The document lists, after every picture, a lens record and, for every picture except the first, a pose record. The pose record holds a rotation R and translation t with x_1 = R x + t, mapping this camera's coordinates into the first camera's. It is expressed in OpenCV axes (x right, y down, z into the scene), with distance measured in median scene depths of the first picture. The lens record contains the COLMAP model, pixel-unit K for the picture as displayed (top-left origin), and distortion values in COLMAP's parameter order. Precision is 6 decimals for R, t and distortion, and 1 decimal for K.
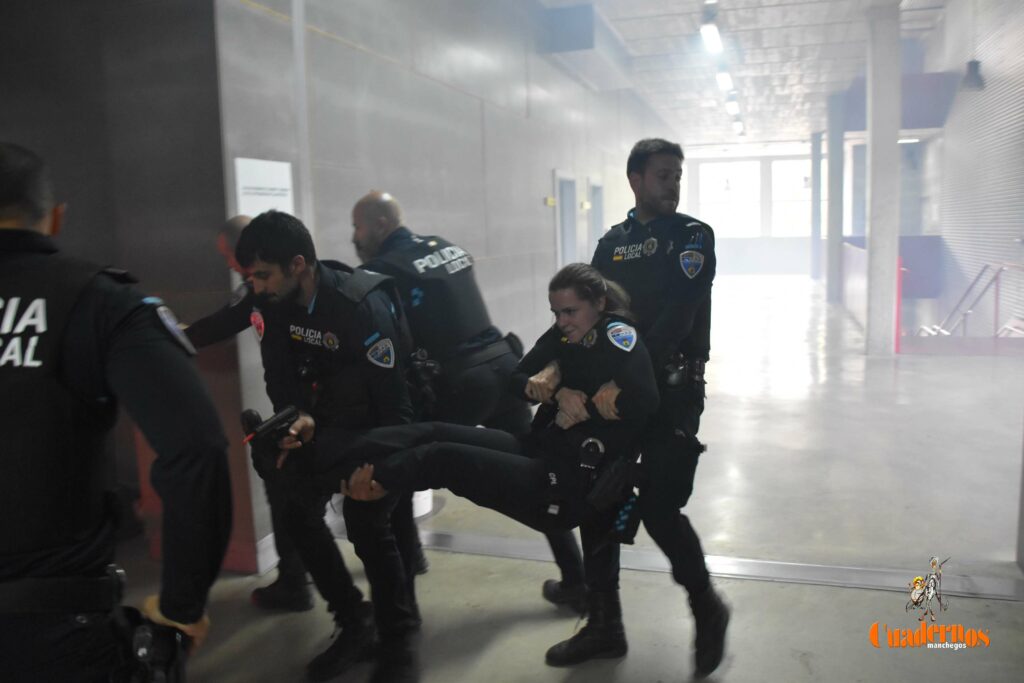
lens RADIAL K [[812.7, 0, 513.6], [0, 812.7, 351.0], [0, 0, 1]] dist [-0.153654, 0.113701]
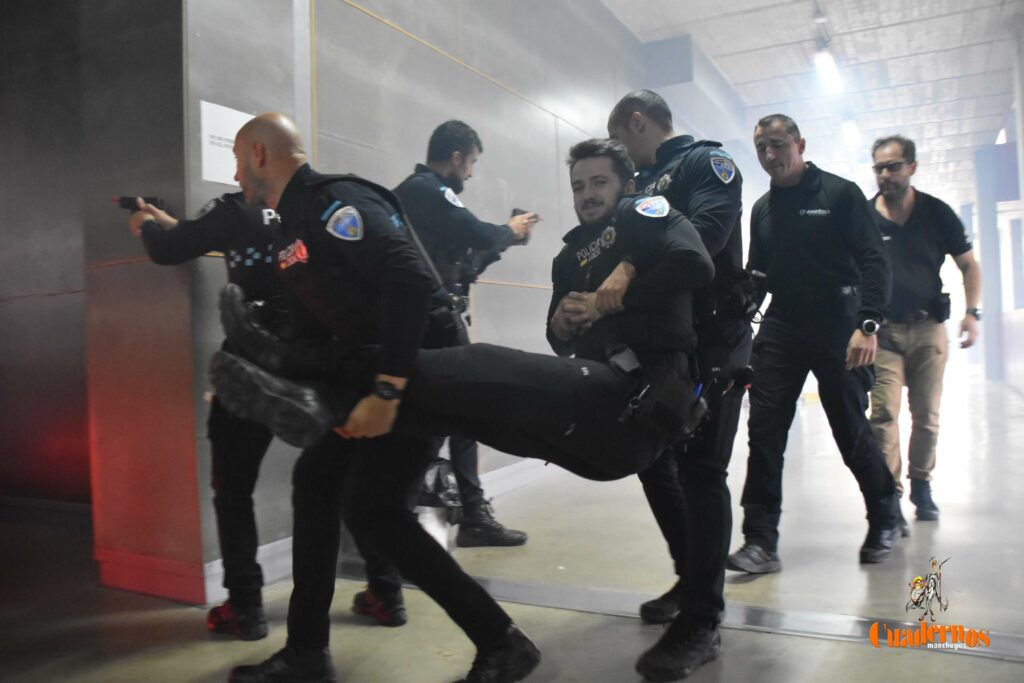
lens RADIAL K [[812.7, 0, 514.5], [0, 812.7, 334.2], [0, 0, 1]] dist [-0.153654, 0.113701]
pose [[0.984616, -0.004085, -0.174686, 0.048303], [-0.023314, 0.987717, -0.154506, 0.047239], [0.173171, 0.156202, 0.972426, 0.099325]]
